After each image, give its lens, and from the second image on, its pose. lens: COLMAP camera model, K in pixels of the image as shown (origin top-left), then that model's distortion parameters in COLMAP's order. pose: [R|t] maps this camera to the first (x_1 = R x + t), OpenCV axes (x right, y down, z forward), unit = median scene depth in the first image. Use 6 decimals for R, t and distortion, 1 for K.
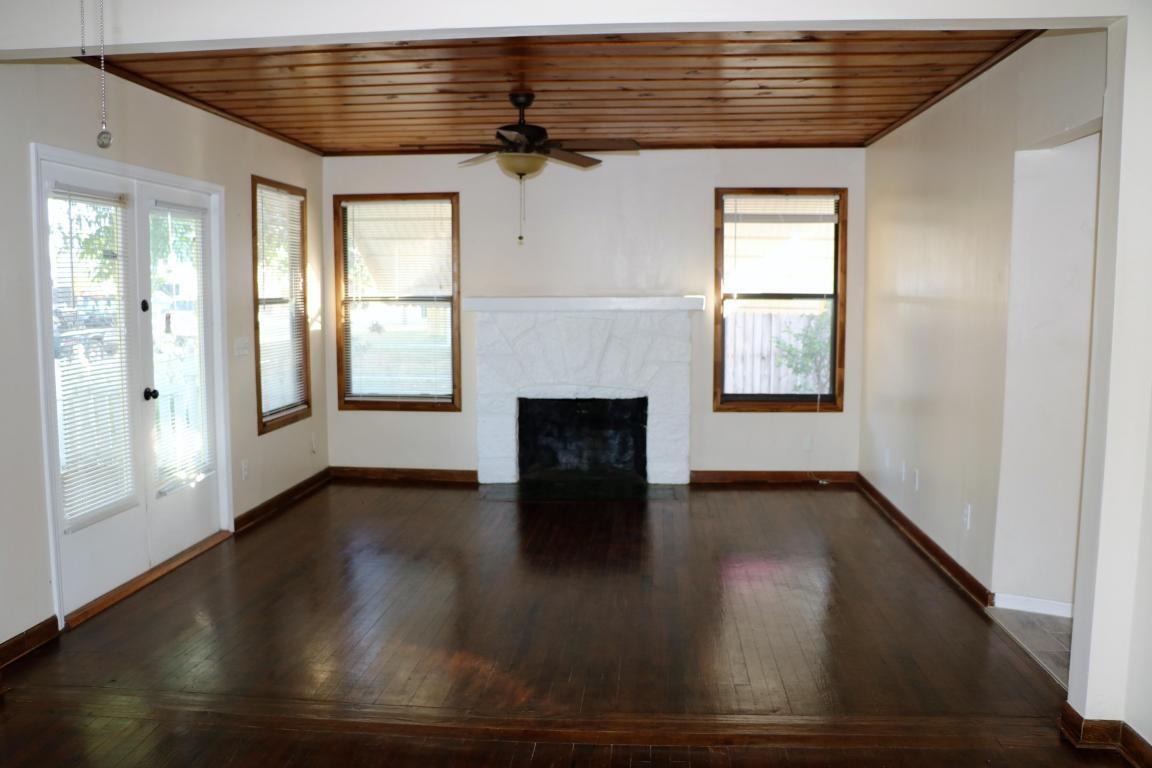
lens RADIAL K [[965.0, 0, 573.2], [0, 965.0, 377.4], [0, 0, 1]] dist [-0.096896, 0.020431]
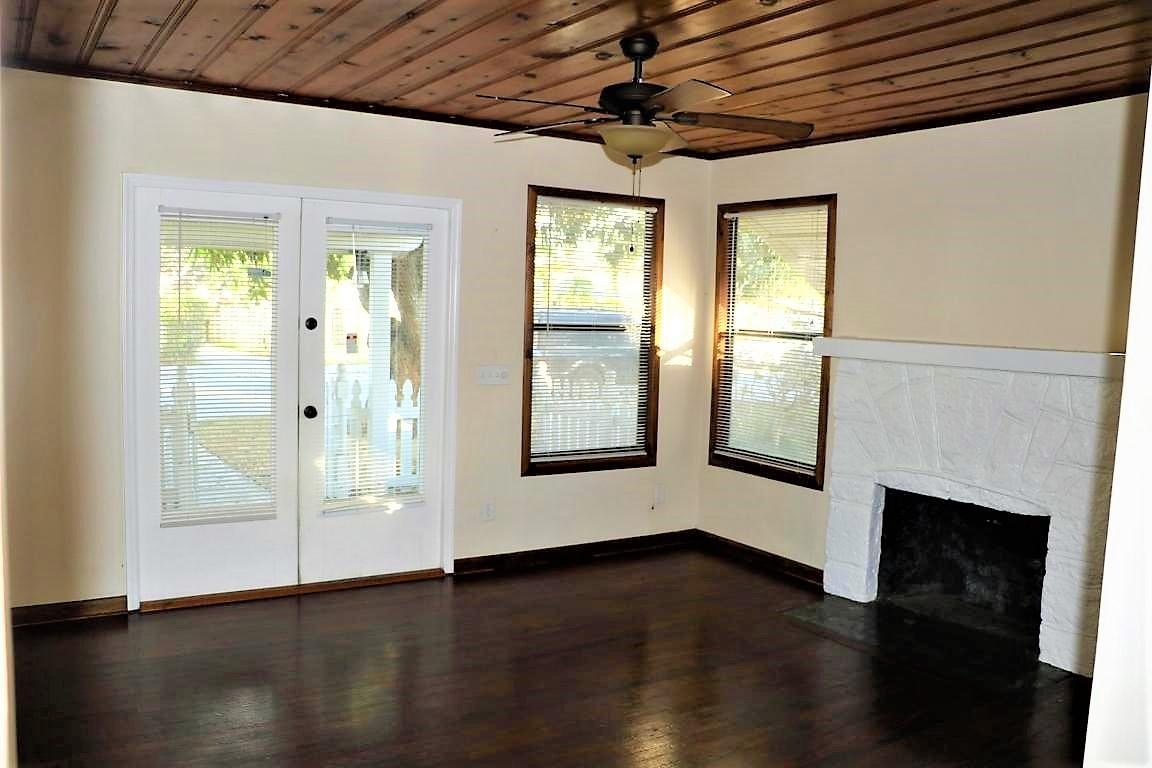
lens RADIAL K [[965.0, 0, 577.5], [0, 965.0, 393.6], [0, 0, 1]] dist [-0.096896, 0.020431]
pose [[0.620305, 0.094336, -0.778667, 0.336567], [-0.104996, 0.993793, 0.036757, -0.046078], [0.777301, 0.058957, 0.626360, 0.392971]]
